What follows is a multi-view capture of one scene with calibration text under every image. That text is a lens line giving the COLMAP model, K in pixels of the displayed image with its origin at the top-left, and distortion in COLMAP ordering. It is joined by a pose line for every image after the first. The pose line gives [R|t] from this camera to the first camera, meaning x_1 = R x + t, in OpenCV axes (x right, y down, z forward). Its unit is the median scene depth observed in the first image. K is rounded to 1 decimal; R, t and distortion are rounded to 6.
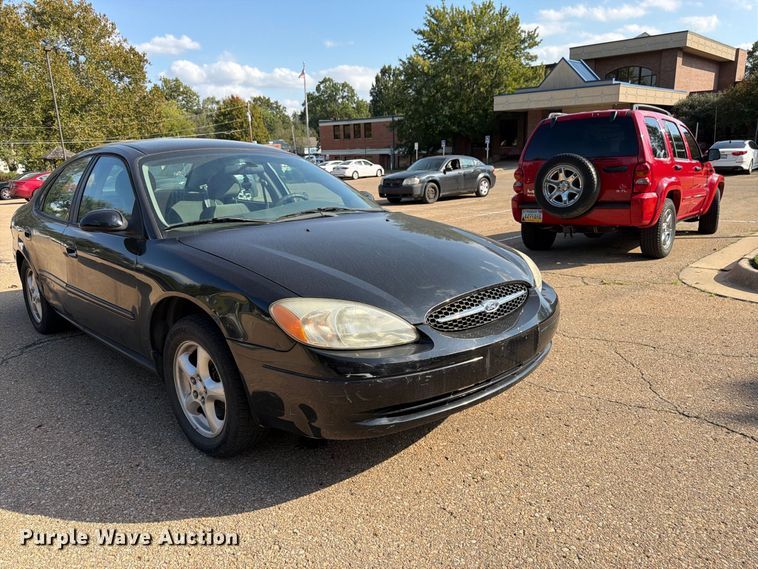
lens RADIAL K [[540.9, 0, 370.8], [0, 540.9, 290.1], [0, 0, 1]] dist [0.011520, -0.018529]
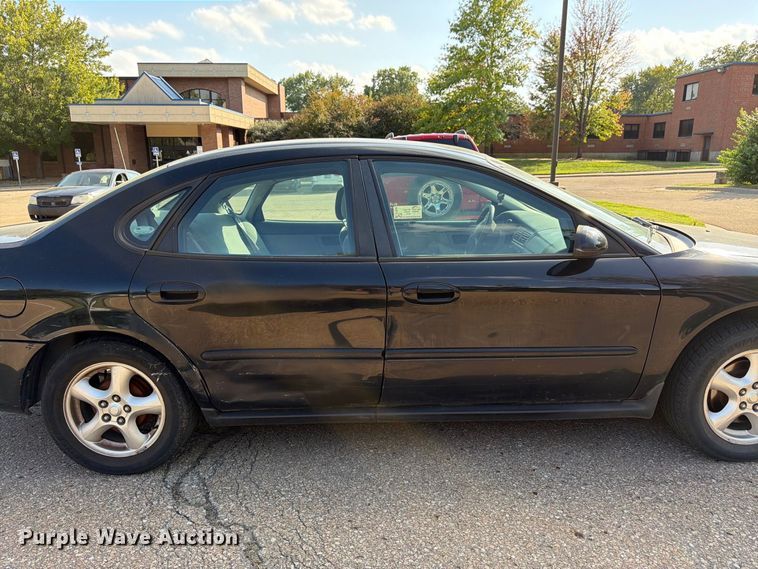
lens RADIAL K [[540.9, 0, 380.2], [0, 540.9, 287.9], [0, 0, 1]] dist [0.011520, -0.018529]
pose [[0.699698, -0.136343, 0.701309, -0.201806], [0.160419, 0.986538, 0.031744, -0.021506], [-0.696196, 0.090292, 0.712150, 0.104368]]
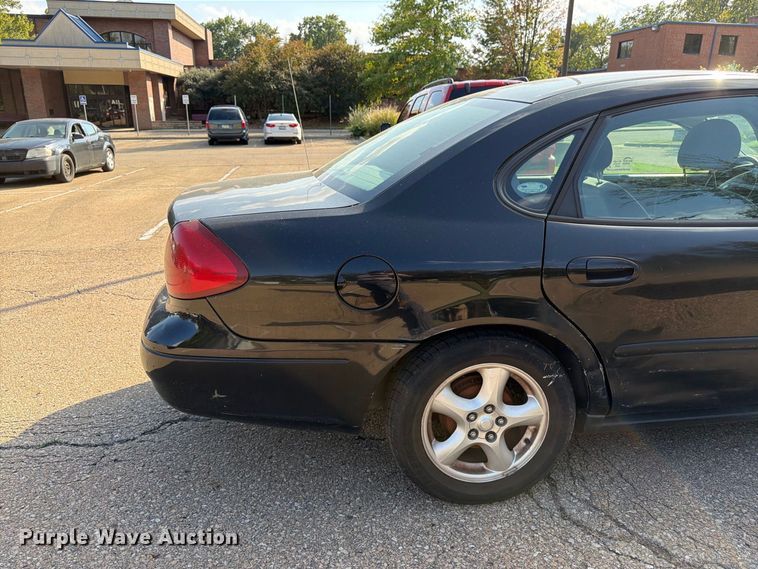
lens RADIAL K [[540.9, 0, 377.1], [0, 540.9, 286.5], [0, 0, 1]] dist [0.011520, -0.018529]
pose [[0.600510, -0.206923, 0.772380, -0.245587], [0.172503, 0.976716, 0.127547, -0.040771], [-0.780789, 0.056644, 0.622222, 0.201380]]
